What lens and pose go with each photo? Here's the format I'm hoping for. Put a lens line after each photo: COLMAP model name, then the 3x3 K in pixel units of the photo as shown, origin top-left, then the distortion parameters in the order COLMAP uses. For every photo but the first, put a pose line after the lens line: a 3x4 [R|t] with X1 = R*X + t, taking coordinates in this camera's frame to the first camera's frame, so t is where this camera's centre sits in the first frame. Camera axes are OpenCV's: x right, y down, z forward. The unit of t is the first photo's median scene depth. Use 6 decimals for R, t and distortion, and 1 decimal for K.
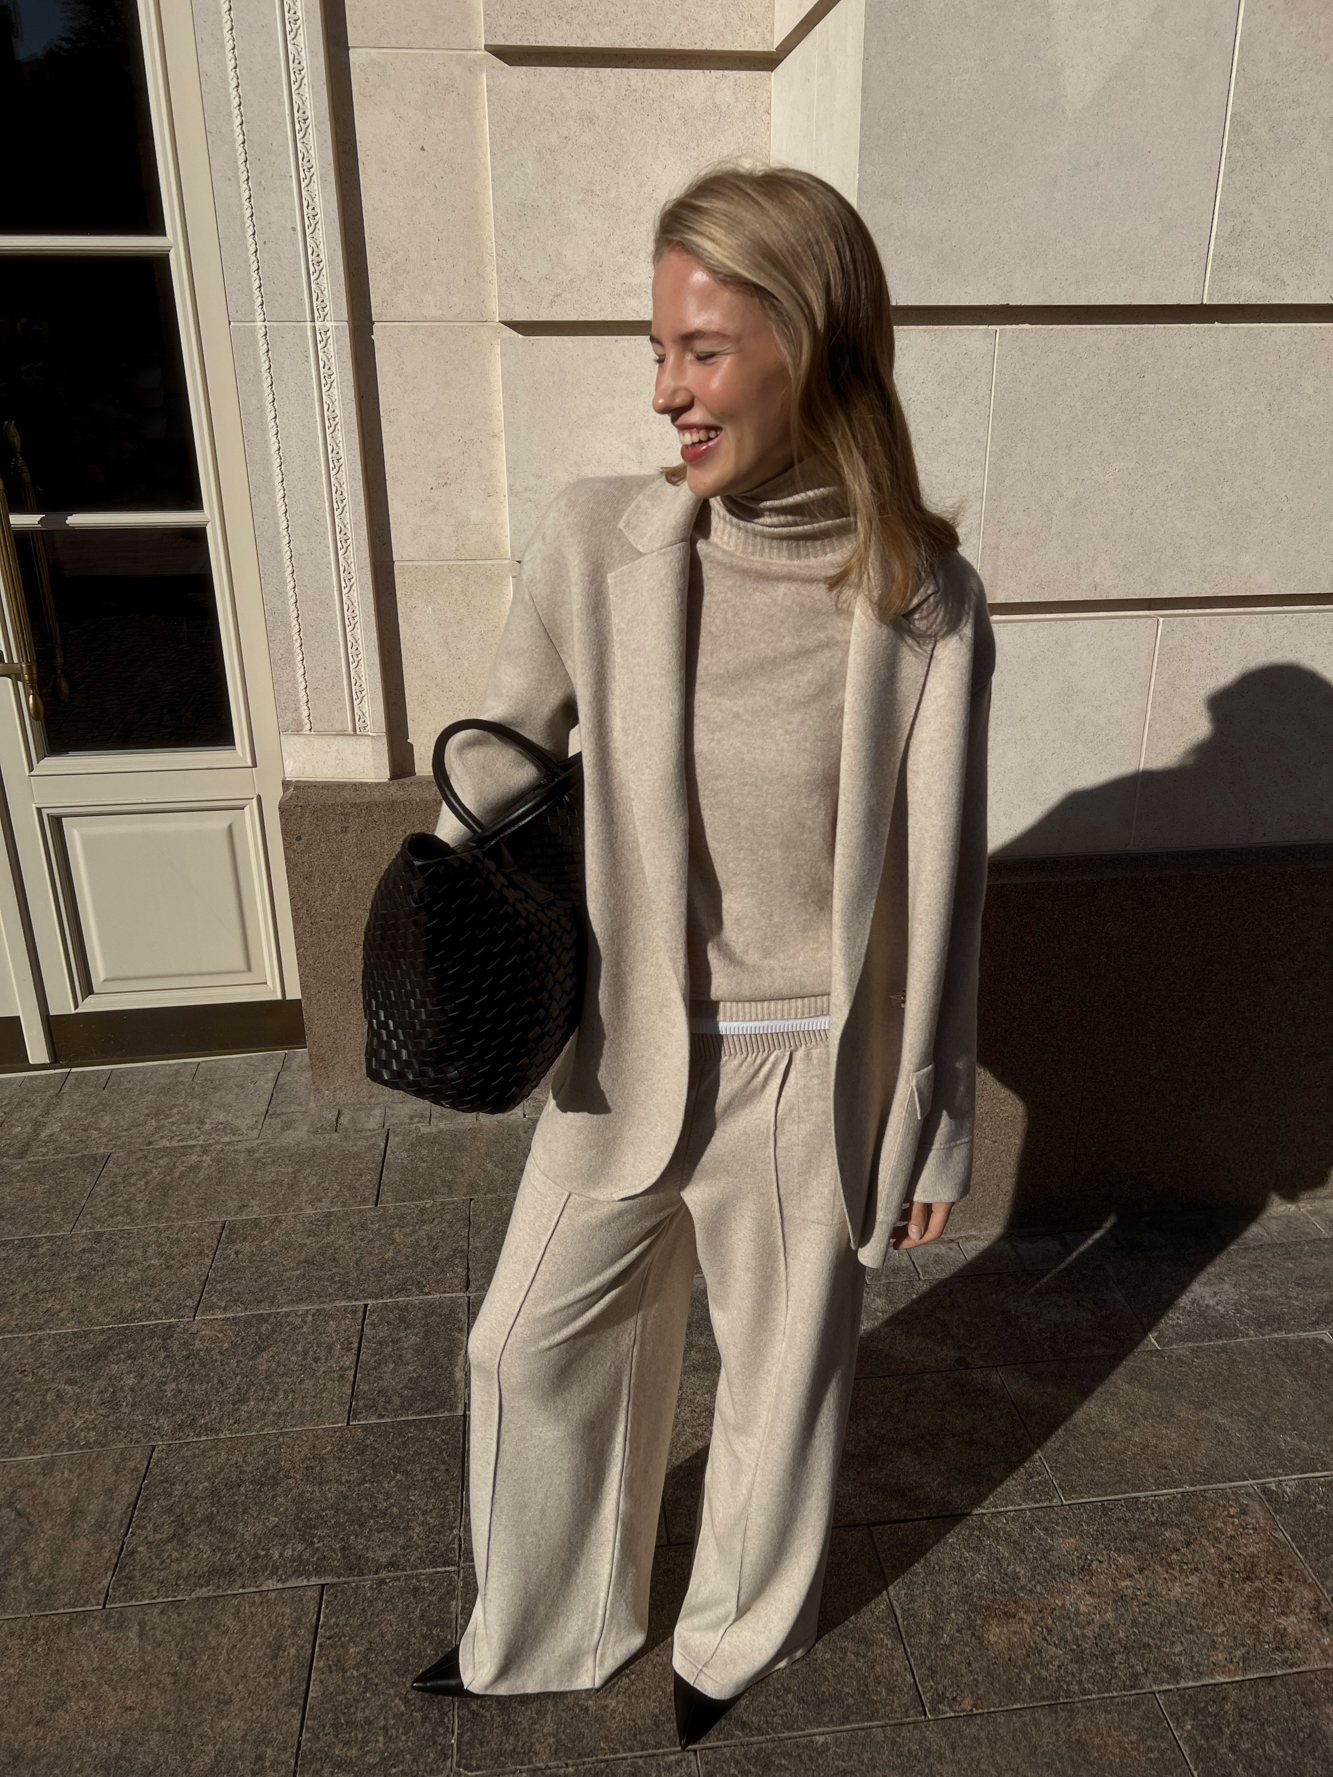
lens RADIAL K [[1317.7, 0, 672.5], [0, 1317.7, 896.1], [0, 0, 1]] dist [0.059661, -0.054074]
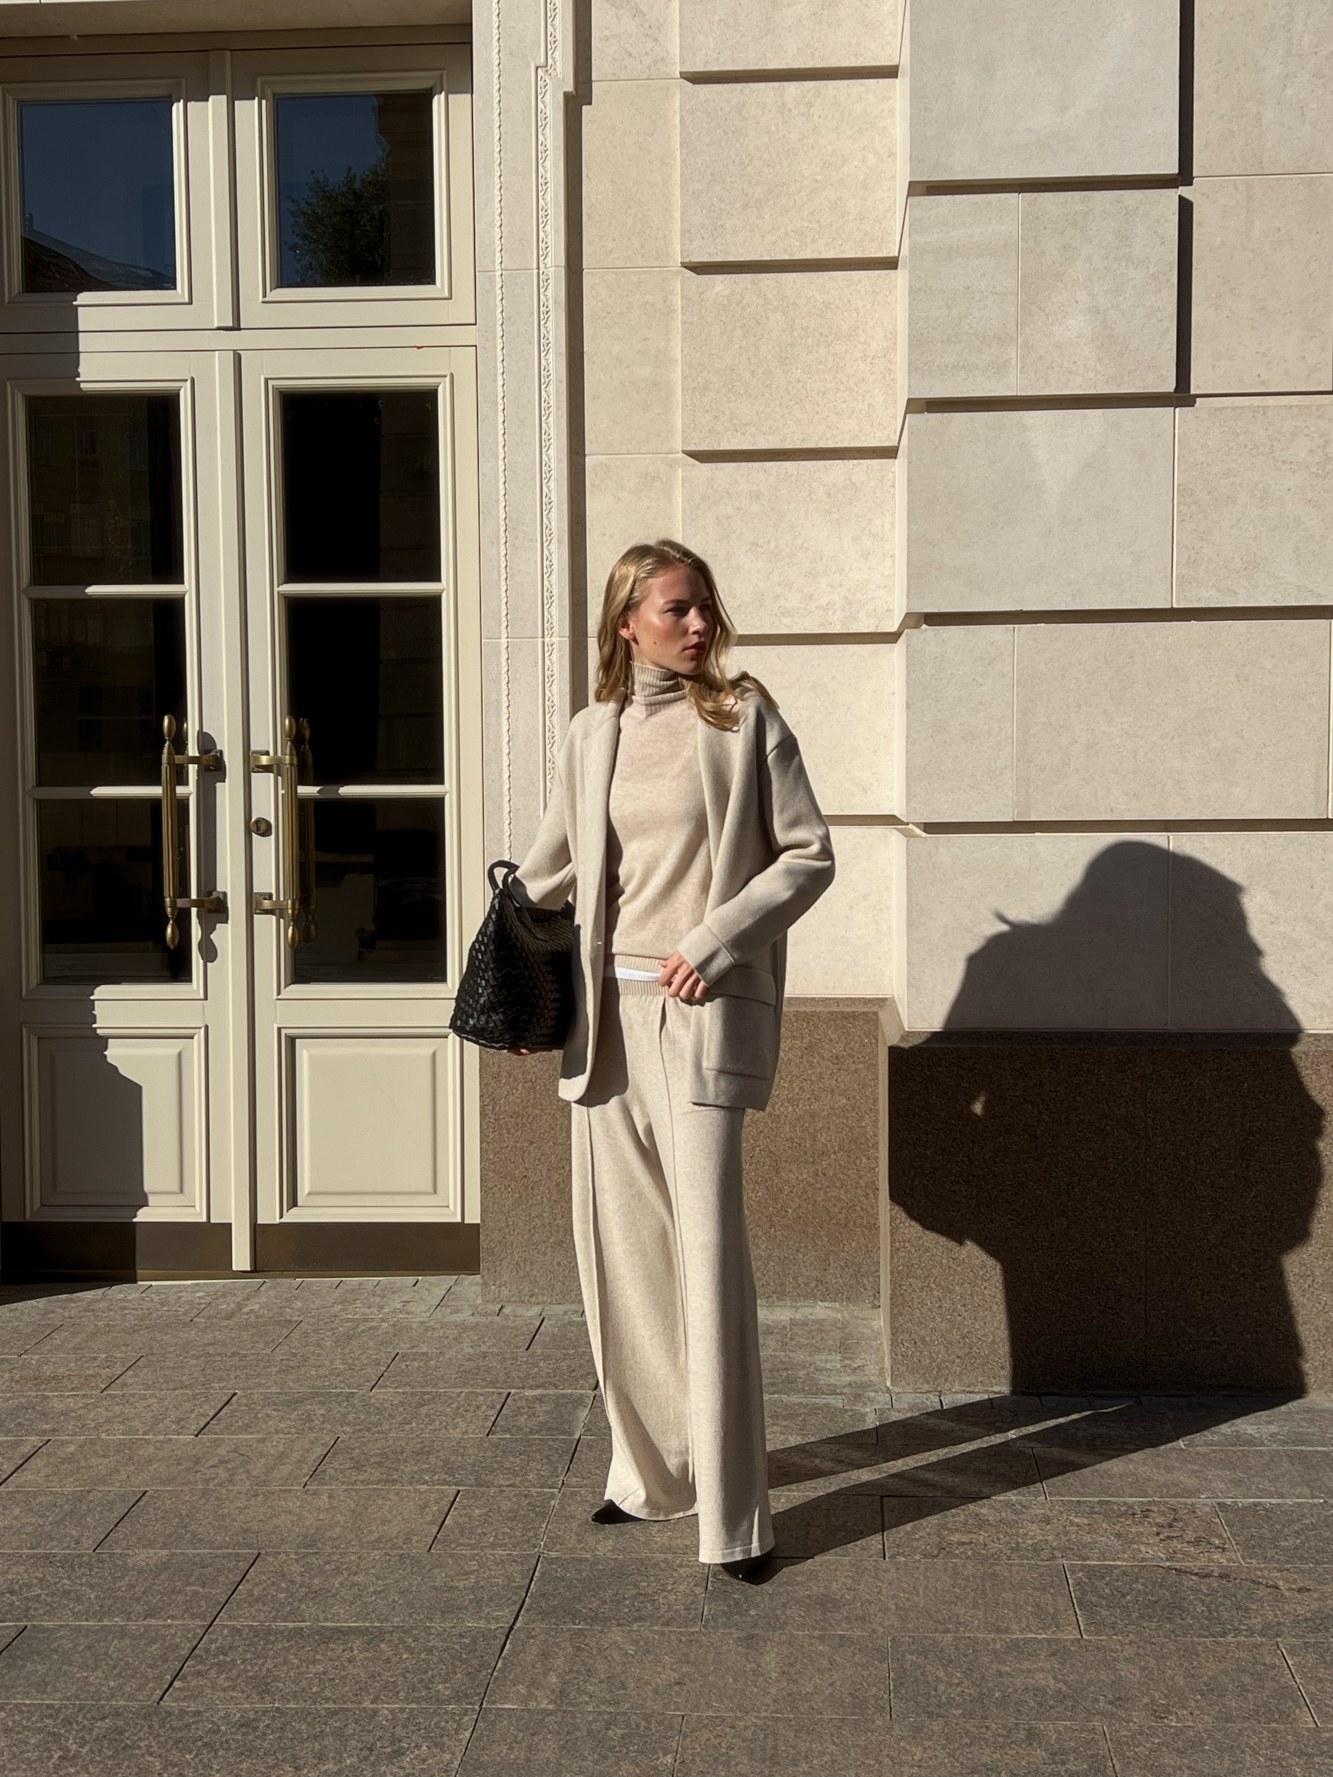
lens RADIAL K [[2143.2, 0, 666.5], [0, 2143.2, 888.5], [0, 0, 1]] dist [0.183655, -0.016037]
pose [[0.980222, 0.009219, -0.197688, 0.312633], [-0.071232, 0.948400, -0.308972, 0.518978], [0.184639, 0.316943, 0.930299, -1.005346]]
